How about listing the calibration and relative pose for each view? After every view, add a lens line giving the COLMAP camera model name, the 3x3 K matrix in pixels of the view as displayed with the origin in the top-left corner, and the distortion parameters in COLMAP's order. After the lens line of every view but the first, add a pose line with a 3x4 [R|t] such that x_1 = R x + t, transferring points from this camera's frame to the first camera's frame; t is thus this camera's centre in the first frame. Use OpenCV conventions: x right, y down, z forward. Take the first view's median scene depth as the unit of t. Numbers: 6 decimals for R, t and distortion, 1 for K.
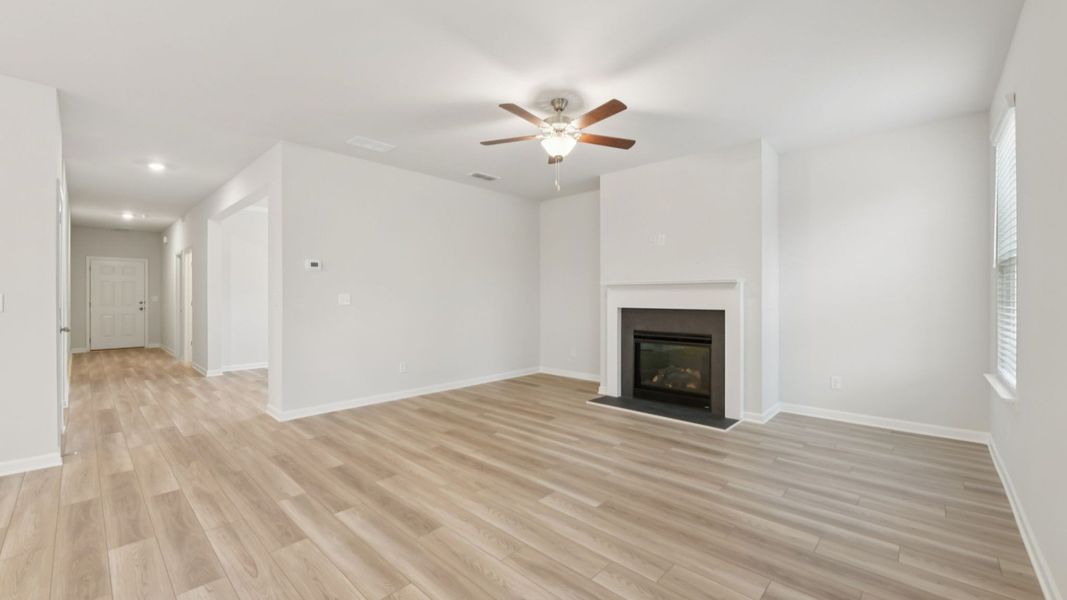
lens RADIAL K [[427.6, 0, 530.3], [0, 427.6, 296.2], [0, 0, 1]] dist [-0.006791, -0.000452]
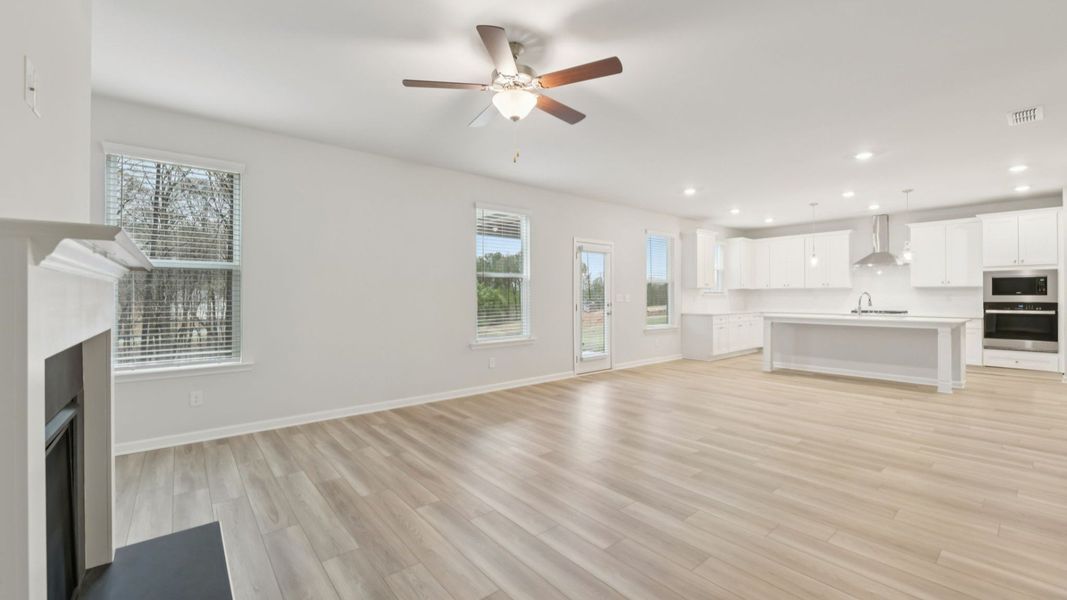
lens RADIAL K [[427.6, 0, 530.3], [0, 427.6, 296.2], [0, 0, 1]] dist [-0.006791, -0.000452]
pose [[-0.992701, 0.003235, 0.120561, -0.056867], [0.003822, 0.999982, 0.004645, -0.004476], [-0.120543, 0.005072, -0.992695, 1.761885]]
